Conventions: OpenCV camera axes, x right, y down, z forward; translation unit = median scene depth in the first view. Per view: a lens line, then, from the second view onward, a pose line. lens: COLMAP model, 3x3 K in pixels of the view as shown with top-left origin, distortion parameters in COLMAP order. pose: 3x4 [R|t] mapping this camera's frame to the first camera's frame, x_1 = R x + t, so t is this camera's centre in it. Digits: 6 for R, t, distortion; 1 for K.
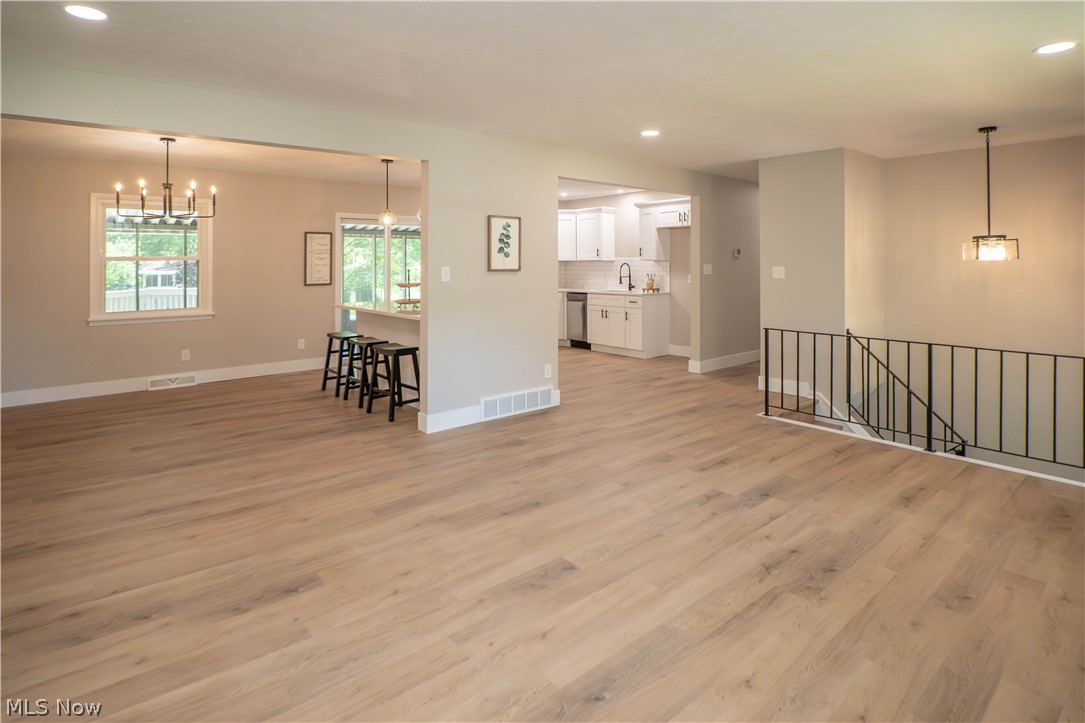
lens RADIAL K [[548.7, 0, 529.3], [0, 548.7, 253.9], [0, 0, 1]] dist [-0.030098, 0.002563]
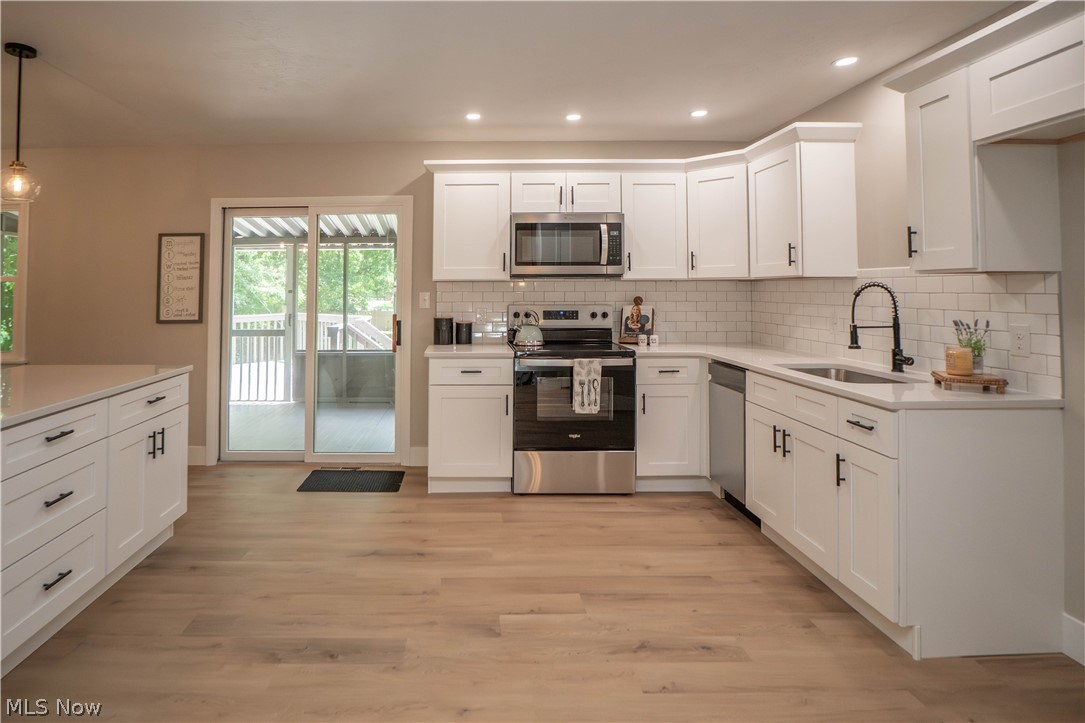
lens RADIAL K [[546.5, 0, 472.9], [0, 546.5, 272.9], [0, 0, 1]] dist [-0.019441, -0.001552]
pose [[0.772745, -0.016449, -0.634504, 0.322957], [0.011786, 0.999864, -0.011567, 0.019020], [0.634607, 0.001460, 0.772833, 1.019590]]
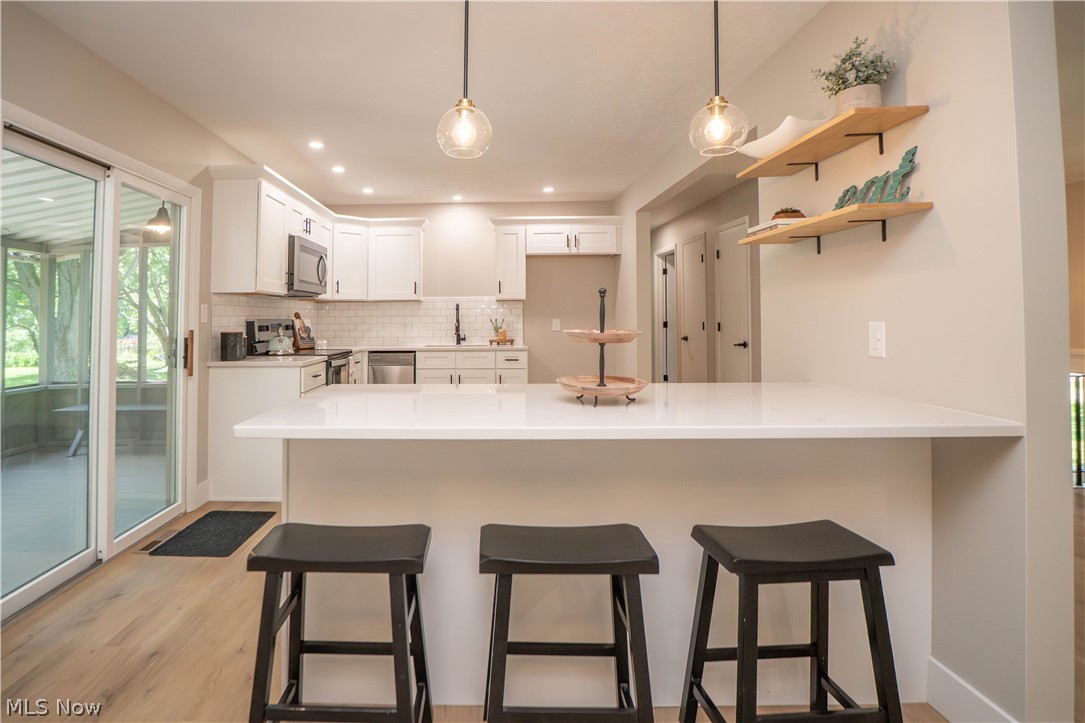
lens RADIAL K [[548.7, 0, 461.5], [0, 548.7, 294.9], [0, 0, 1]] dist [-0.030098, 0.002563]
pose [[0.664434, 0.033099, 0.746614, -0.554203], [-0.009555, 0.999313, -0.035799, 0.049244], [-0.747286, 0.016652, 0.664294, 0.901372]]
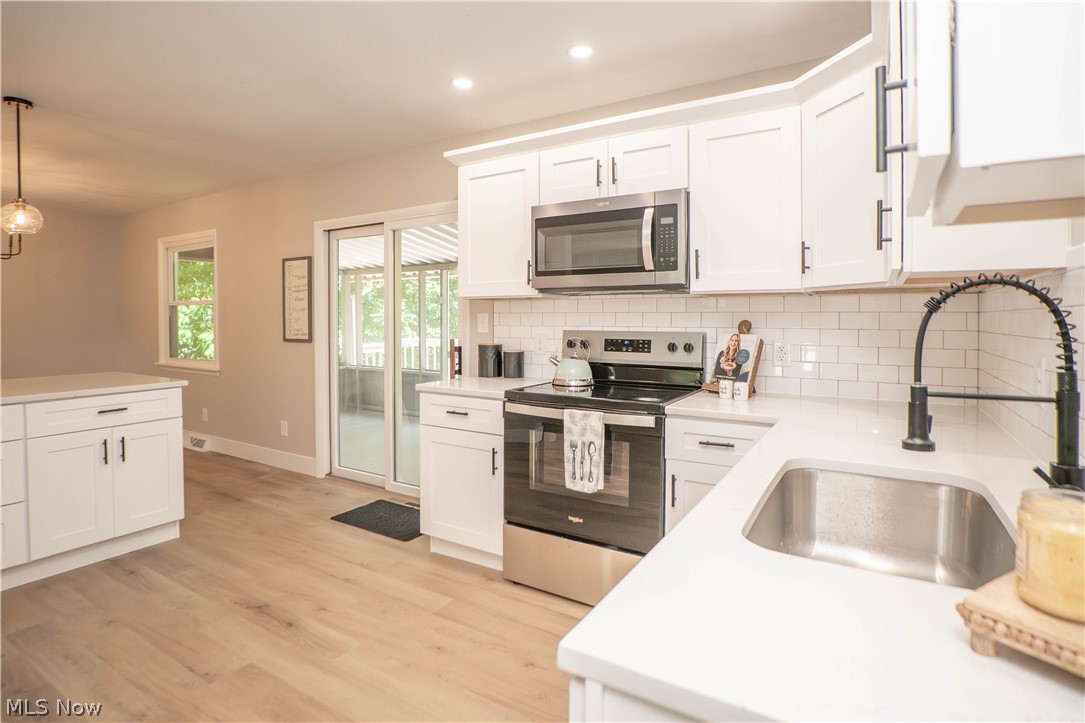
lens RADIAL K [[548.7, 0, 543.9], [0, 548.7, 324.2], [0, 0, 1]] dist [-0.030098, 0.002563]
pose [[0.331944, 0.017995, -0.943128, 0.419458], [0.015403, 0.999581, 0.024493, 0.035723], [0.943174, -0.022657, 0.331527, 1.450983]]
